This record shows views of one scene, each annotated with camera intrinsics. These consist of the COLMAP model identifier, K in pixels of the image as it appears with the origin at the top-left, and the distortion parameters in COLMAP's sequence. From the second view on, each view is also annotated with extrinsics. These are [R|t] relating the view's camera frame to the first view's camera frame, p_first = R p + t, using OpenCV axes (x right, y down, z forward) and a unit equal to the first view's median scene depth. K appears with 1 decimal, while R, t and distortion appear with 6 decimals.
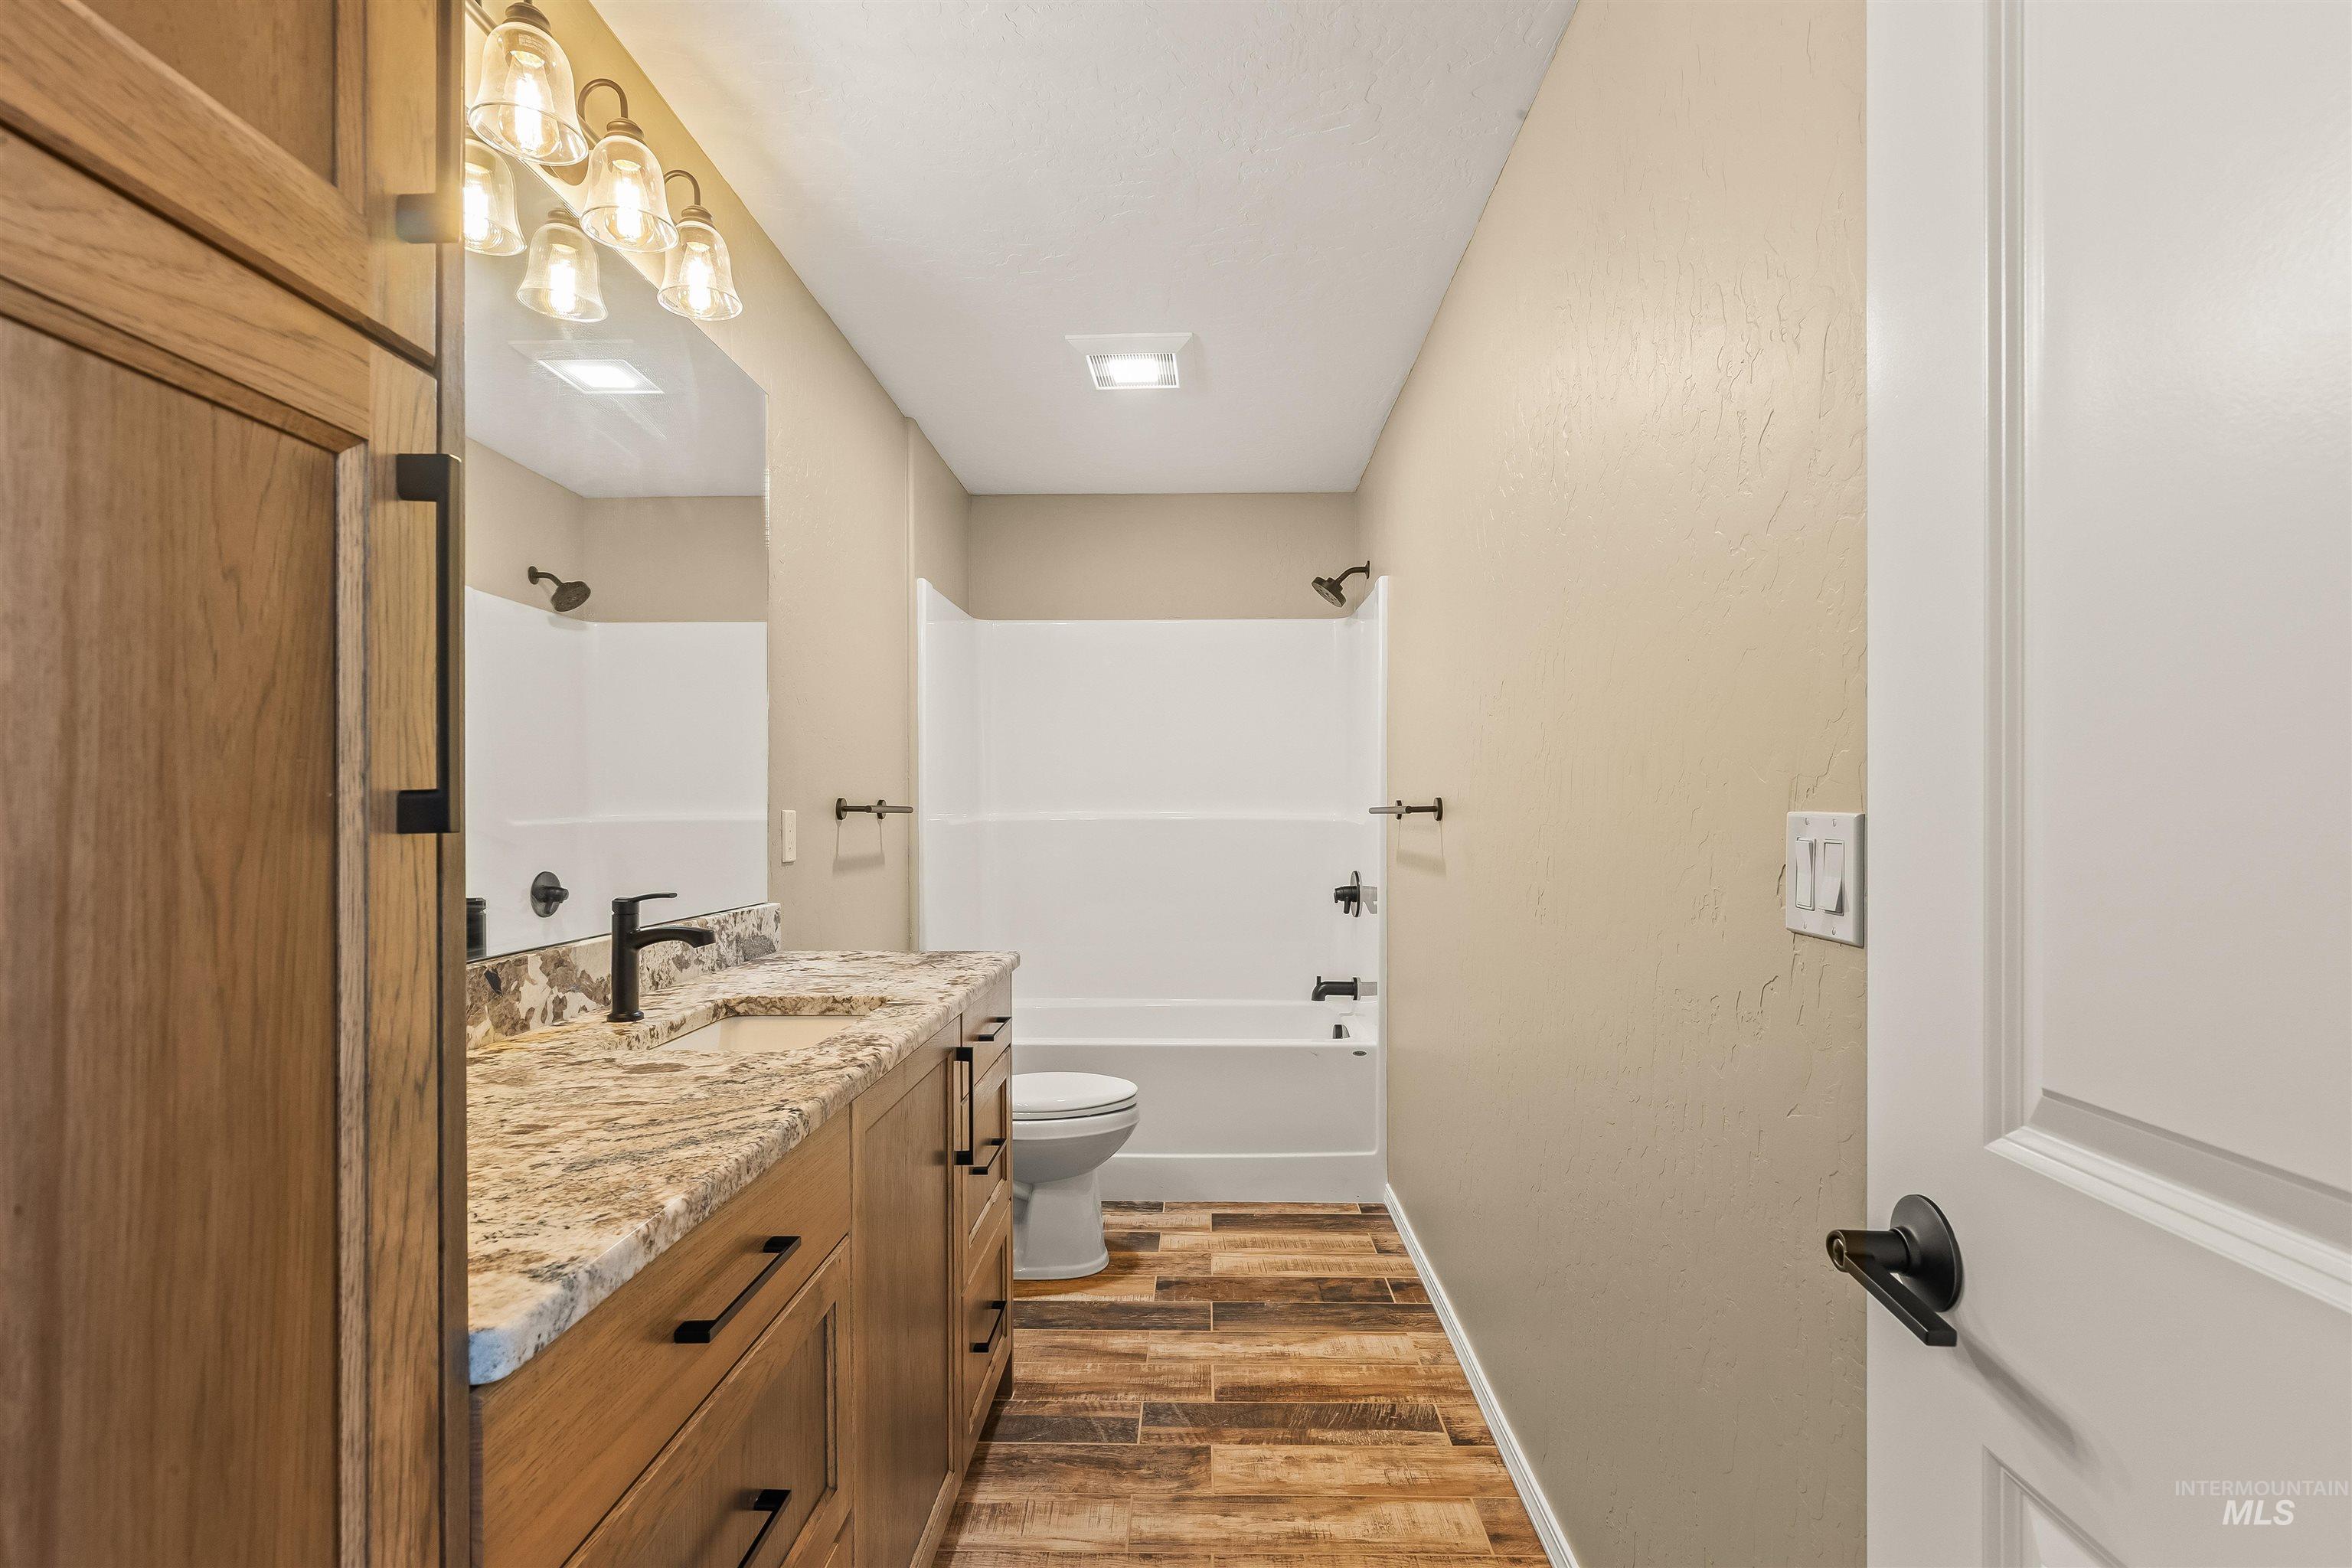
lens RADIAL K [[1063.2, 0, 1186.8], [0, 1063.2, 798.1], [0, 0, 1]] dist [-0.002611, 0.001992]
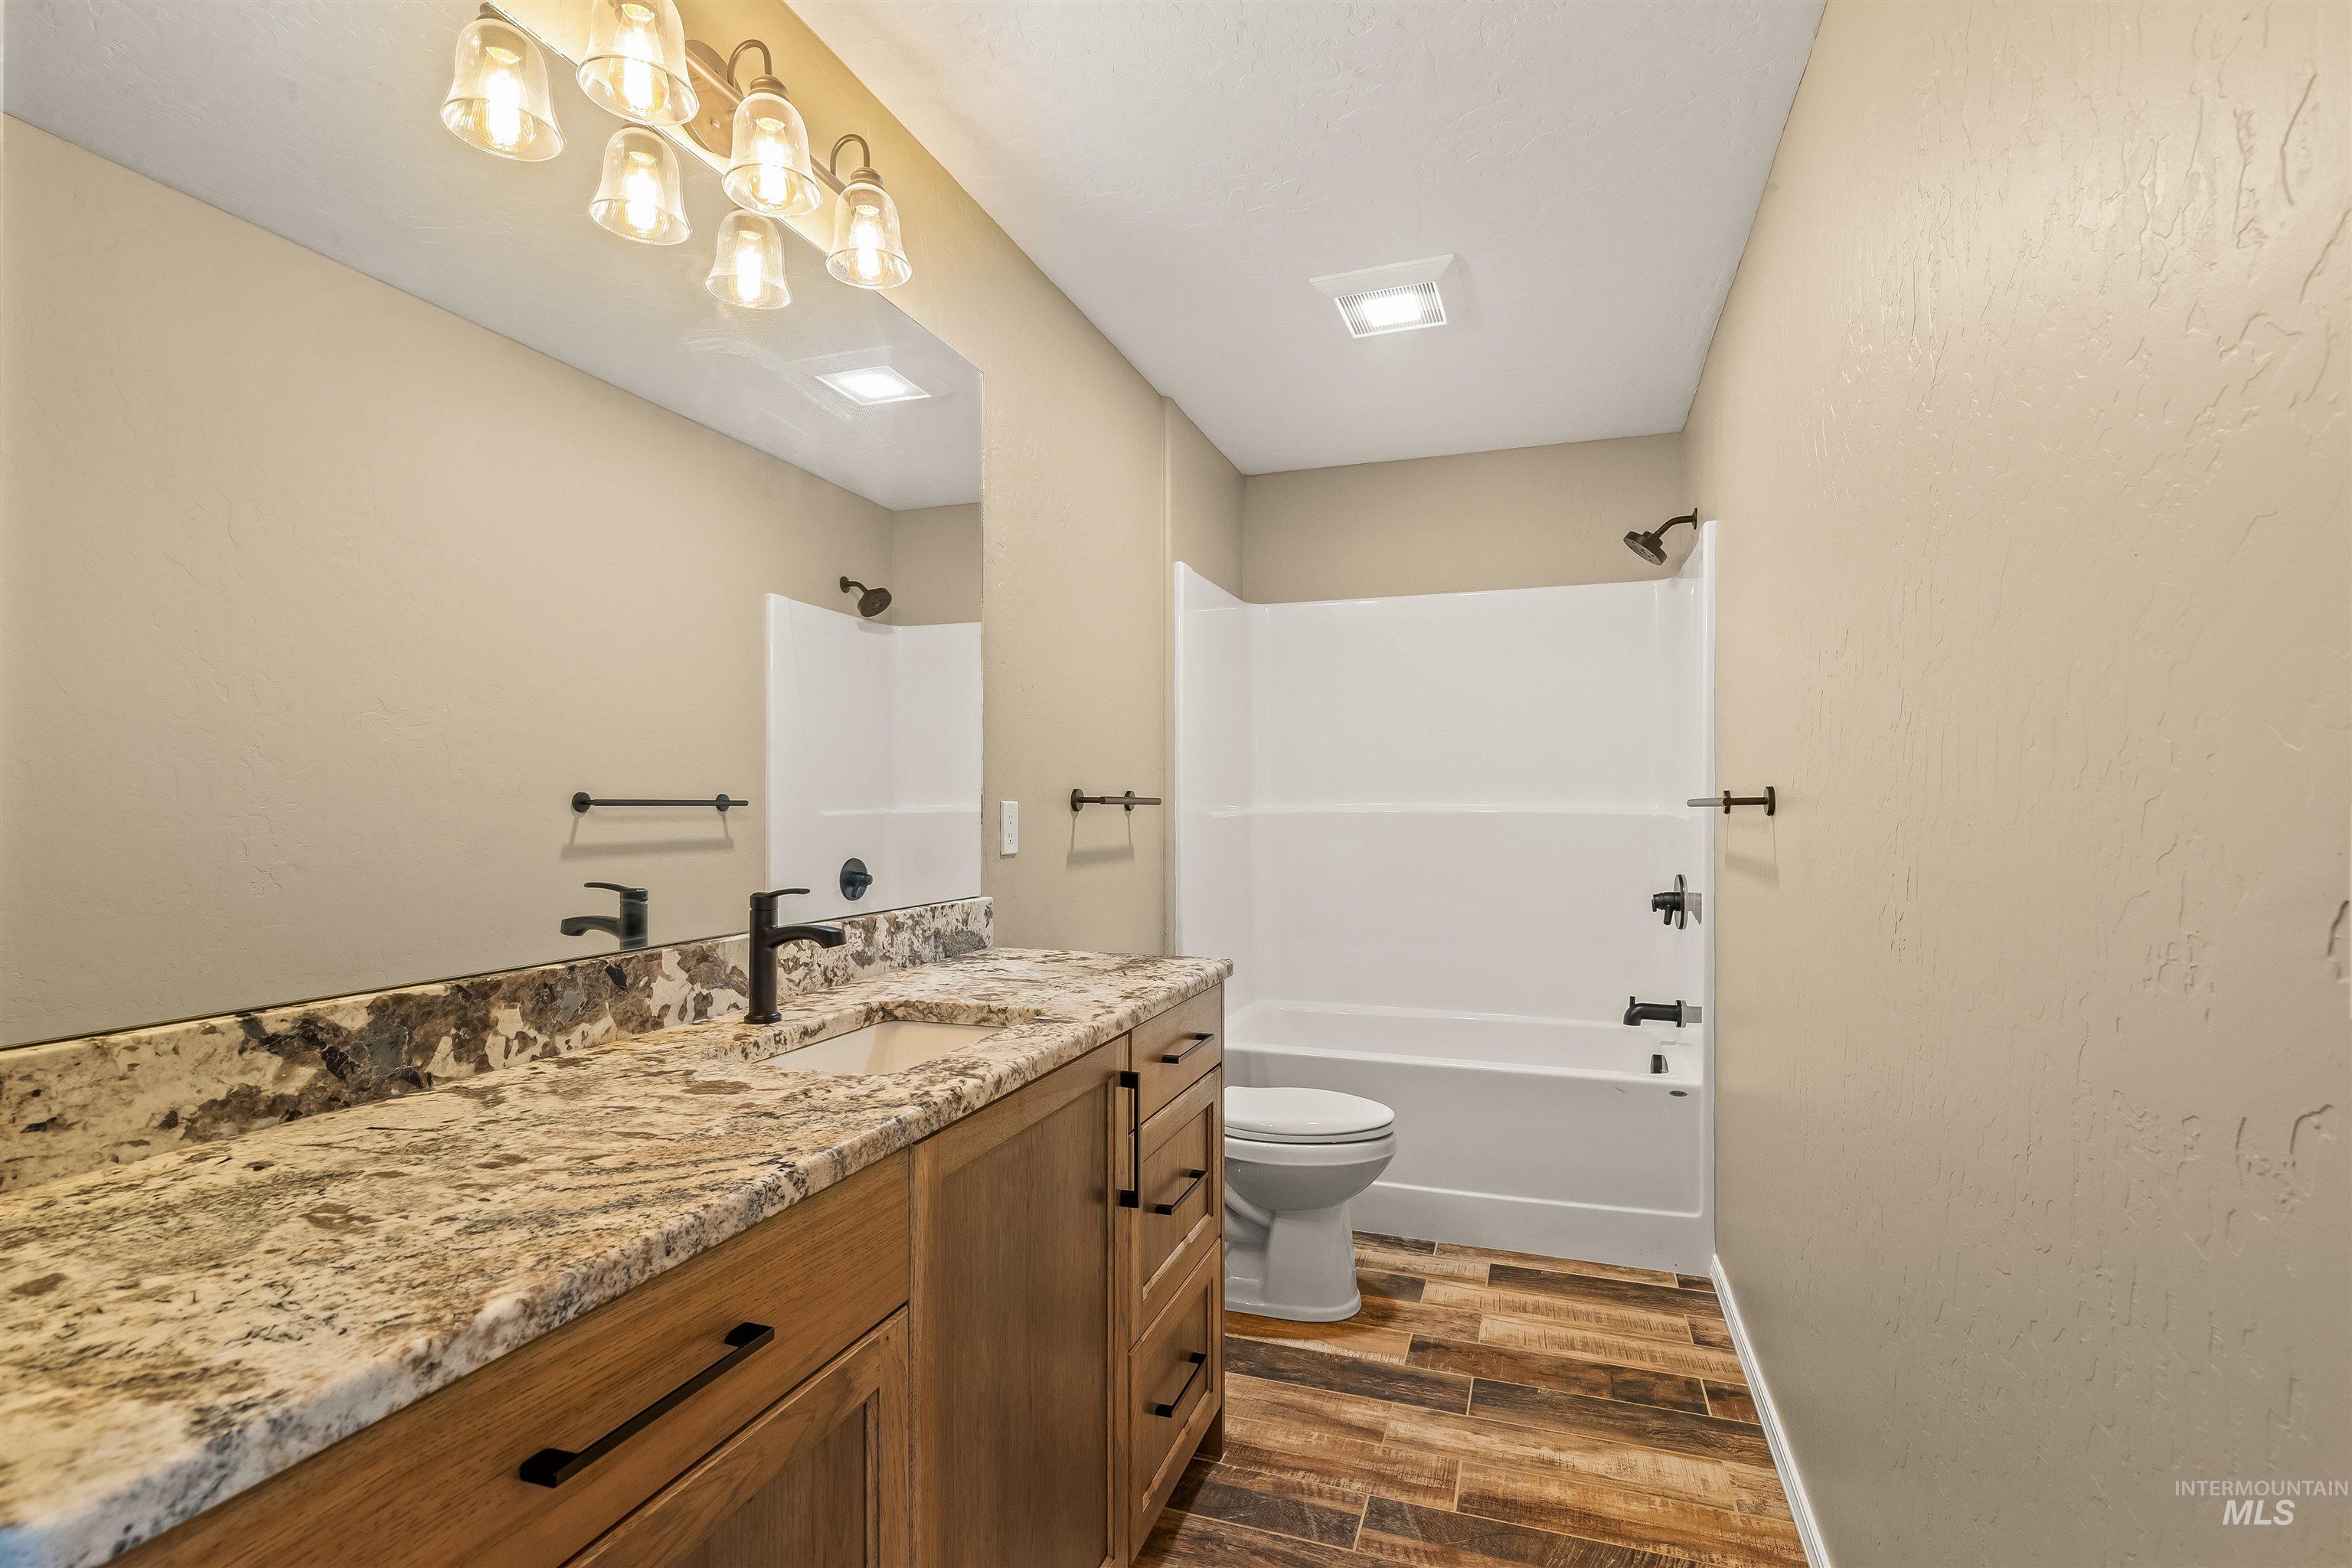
lens RADIAL K [[1063.2, 0, 1175.1], [0, 1063.2, 787.7], [0, 0, 1]] dist [-0.002611, 0.001992]
pose [[0.951336, -0.002558, -0.308144, 0.070797], [0.001763, 0.999994, -0.002858, 0.002209], [0.308150, 0.002176, 0.951335, 0.131107]]
